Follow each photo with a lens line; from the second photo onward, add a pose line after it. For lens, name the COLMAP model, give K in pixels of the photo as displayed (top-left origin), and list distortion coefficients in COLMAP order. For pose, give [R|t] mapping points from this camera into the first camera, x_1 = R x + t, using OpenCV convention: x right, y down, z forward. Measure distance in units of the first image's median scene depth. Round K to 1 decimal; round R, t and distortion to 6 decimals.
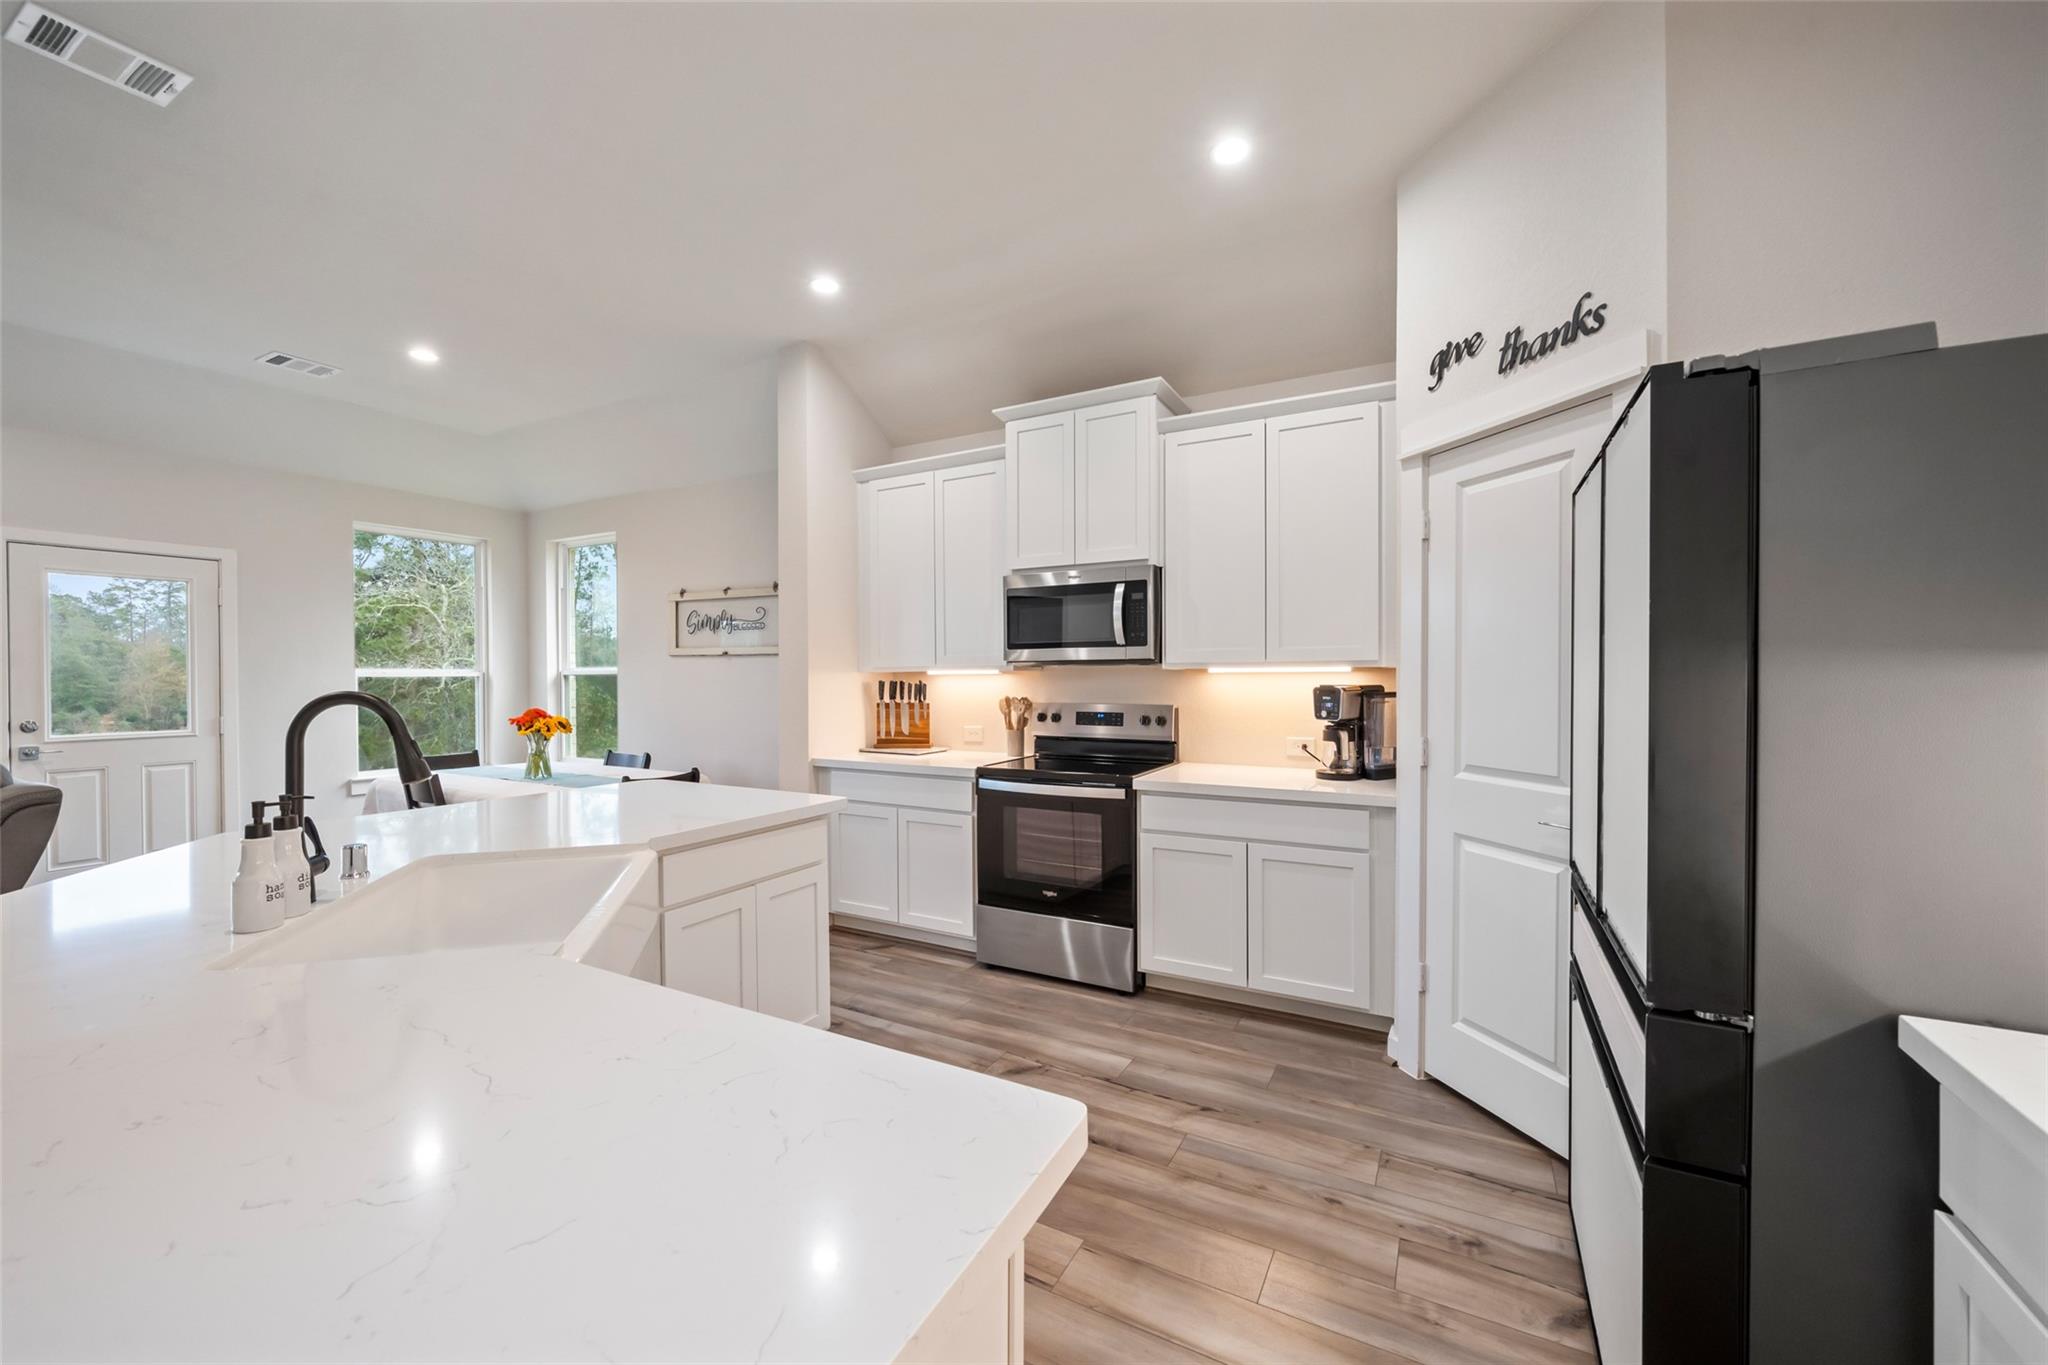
lens RADIAL K [[795.6, 0, 1028.5], [0, 795.6, 681.3], [0, 0, 1]] dist [-0.010578, 0.001139]
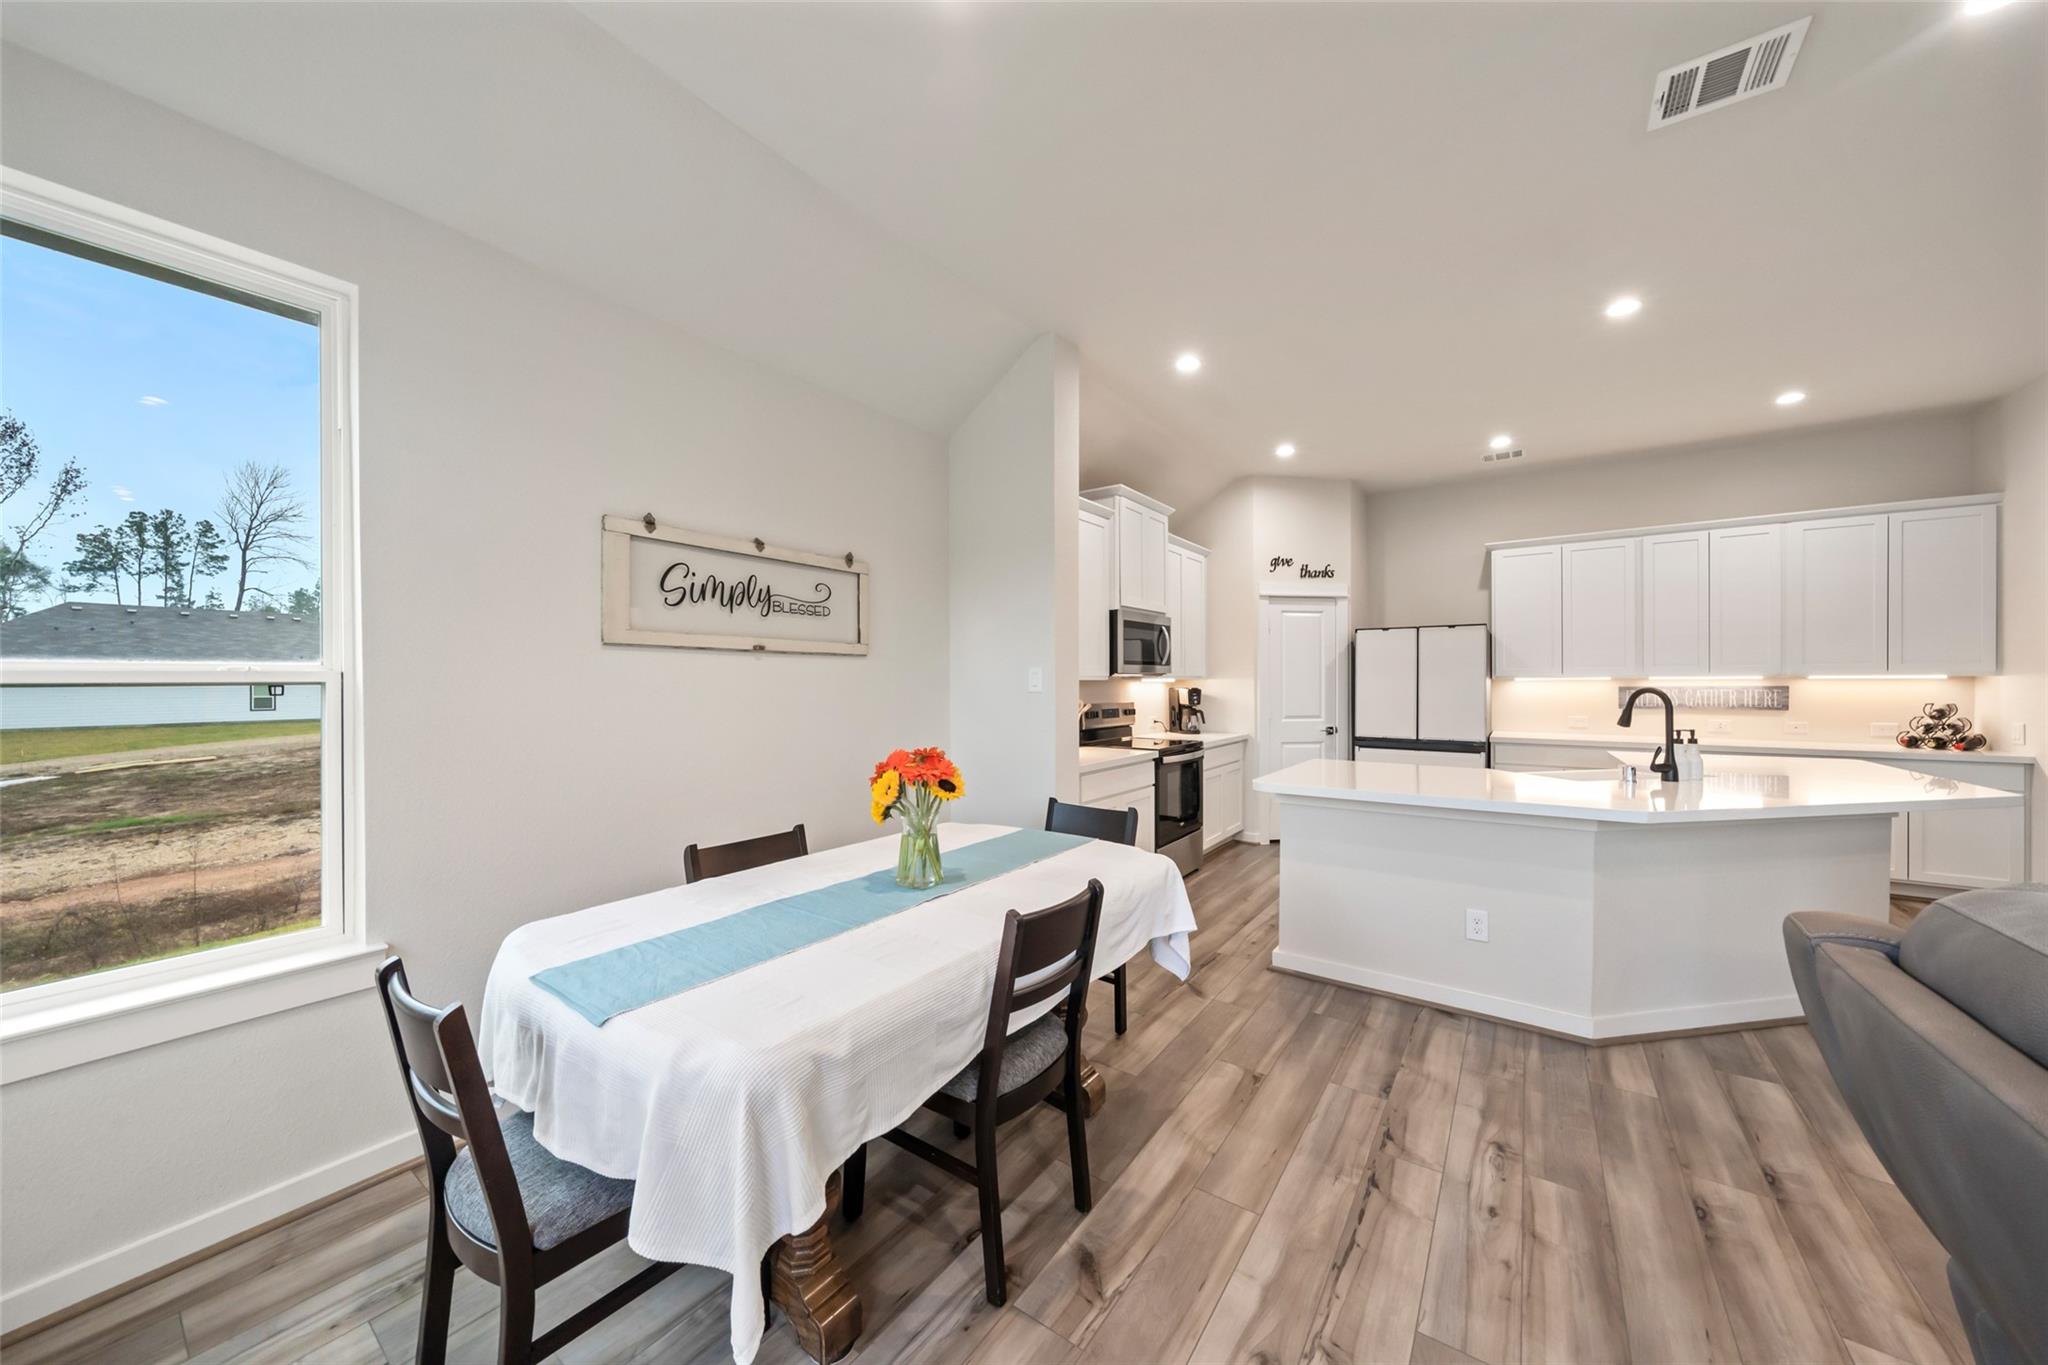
lens RADIAL K [[716.0, 0, 1033.7], [0, 716.0, 672.4], [0, 0, 1]] dist [-0.006480, 0.000599]
pose [[0.107530, 0.018001, 0.994039, -1.144204], [0.012138, 0.999738, -0.019417, -0.004404], [-0.994128, 0.014154, 0.107283, 0.936148]]
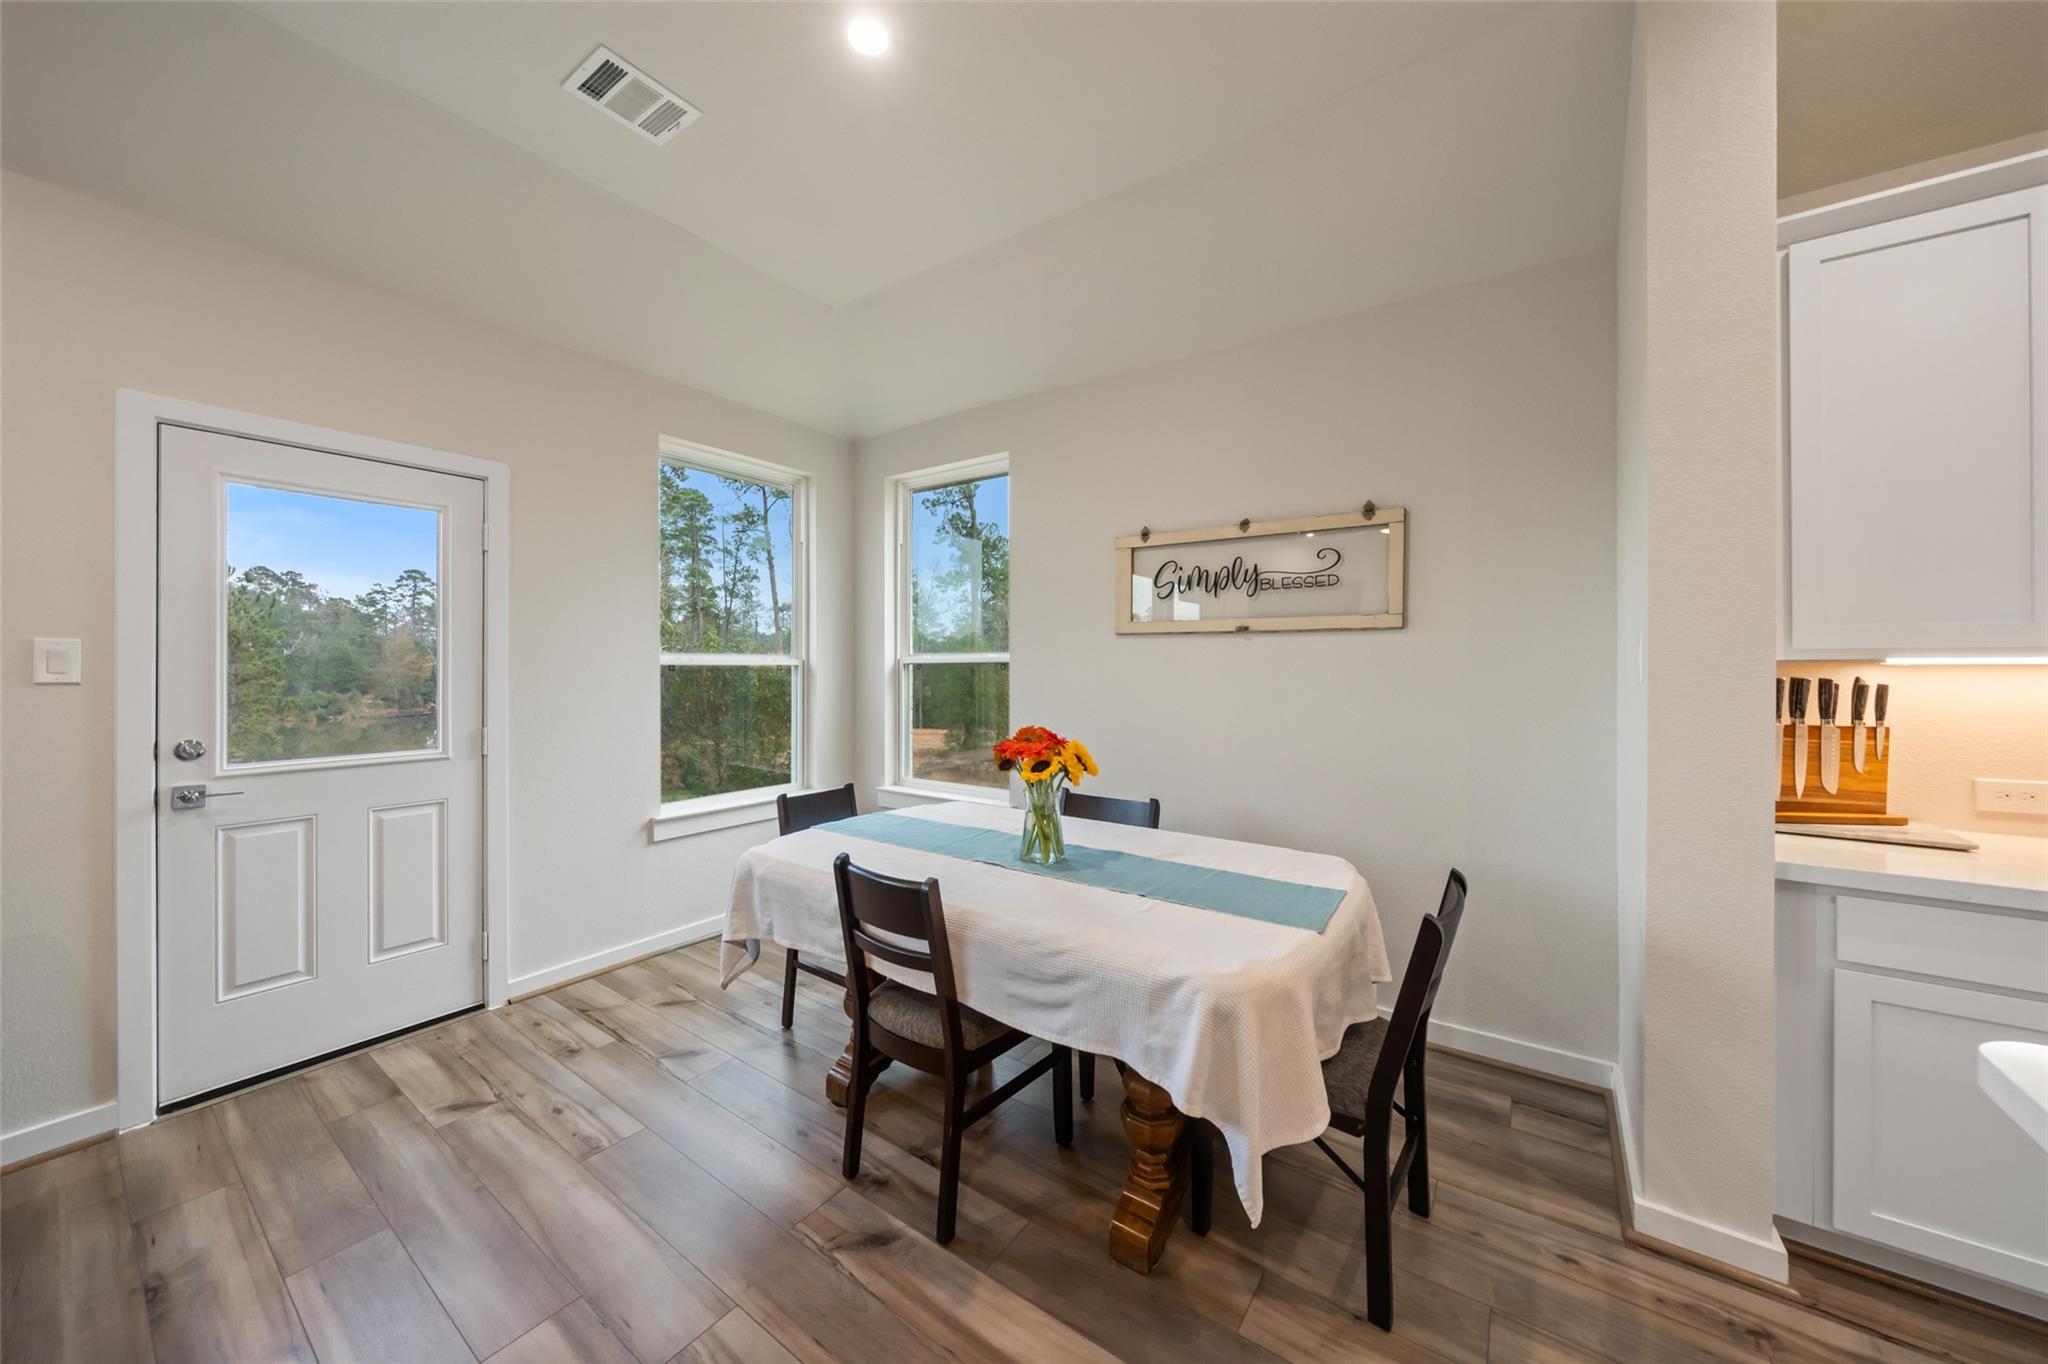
lens RADIAL K [[716.0, 0, 1020.2], [0, 716.0, 661.1], [0, 0, 1]] dist [-0.006480, 0.000599]
pose [[0.992330, 0.003714, -0.123558, -0.613979], [-0.005566, 0.999877, -0.014646, -0.002430], [0.123488, 0.015221, 0.992229, 0.563339]]
